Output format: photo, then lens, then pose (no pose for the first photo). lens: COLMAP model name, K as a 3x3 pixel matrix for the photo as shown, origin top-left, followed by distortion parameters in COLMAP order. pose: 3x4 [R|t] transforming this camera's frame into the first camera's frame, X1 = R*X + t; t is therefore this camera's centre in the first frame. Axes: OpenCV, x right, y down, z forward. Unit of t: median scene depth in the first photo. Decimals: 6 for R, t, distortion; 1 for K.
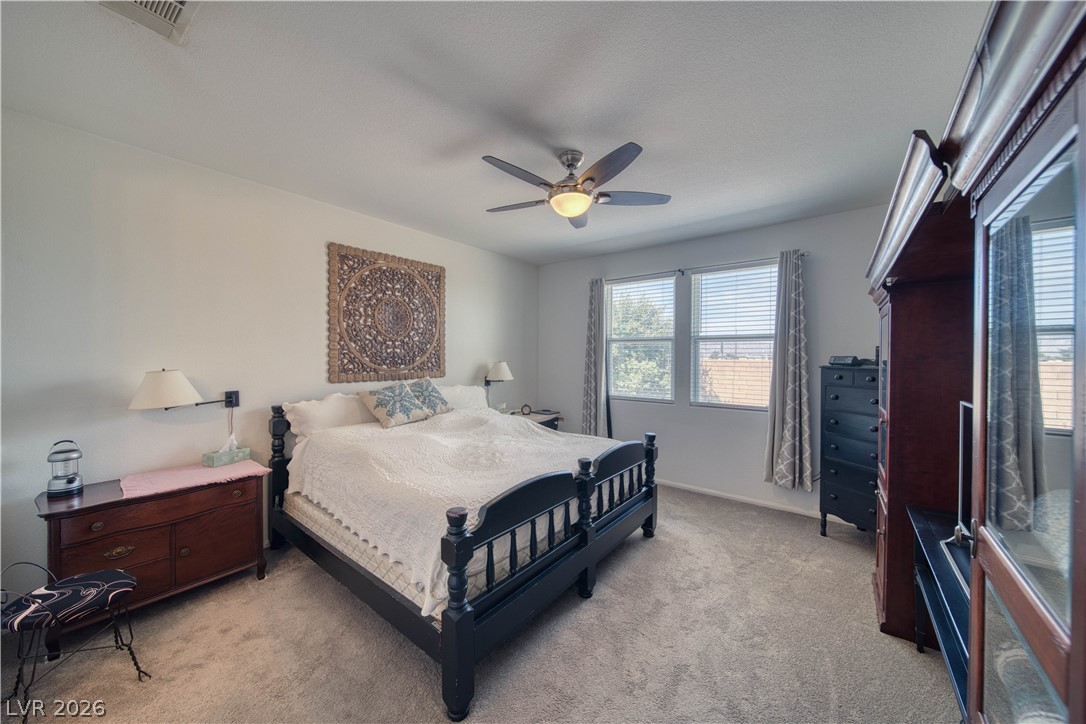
lens RADIAL K [[380.4, 0, 542.9], [0, 380.4, 359.6], [0, 0, 1]] dist [-0.000266, -0.001444]
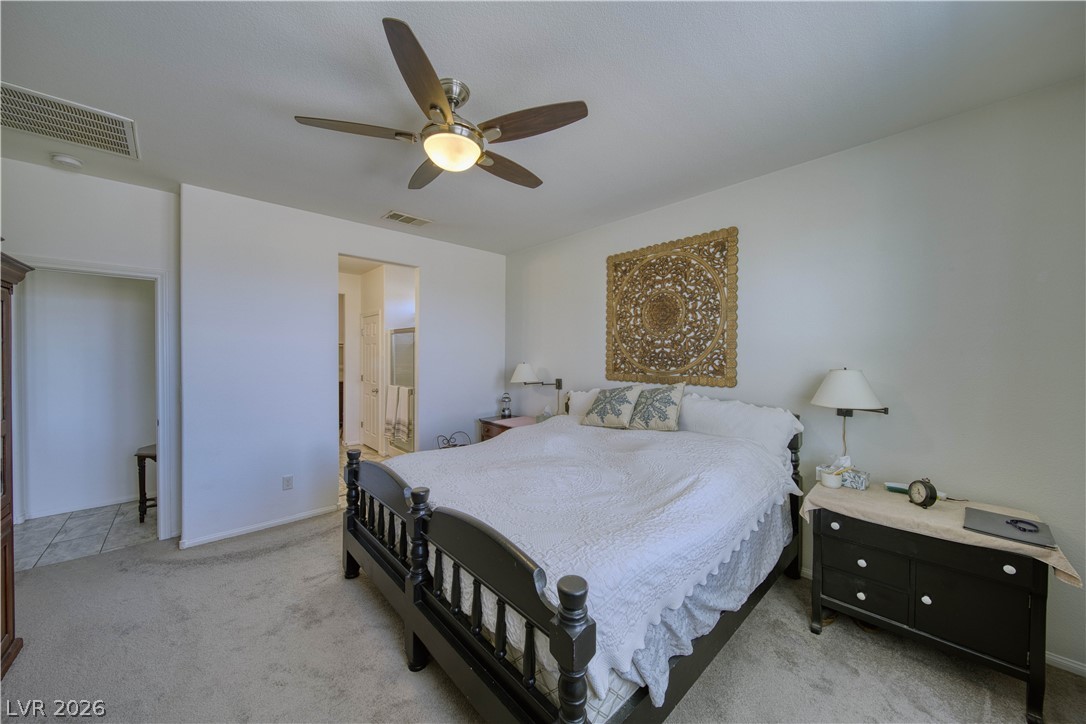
lens RADIAL K [[380.4, 0, 542.9], [0, 380.4, 359.6], [0, 0, 1]] dist [-0.000266, -0.001444]
pose [[-0.143916, 0.012272, -0.989514, 0.551822], [-0.009984, 0.999854, 0.013852, -0.011947], [0.989540, 0.011873, -0.143773, 0.892300]]
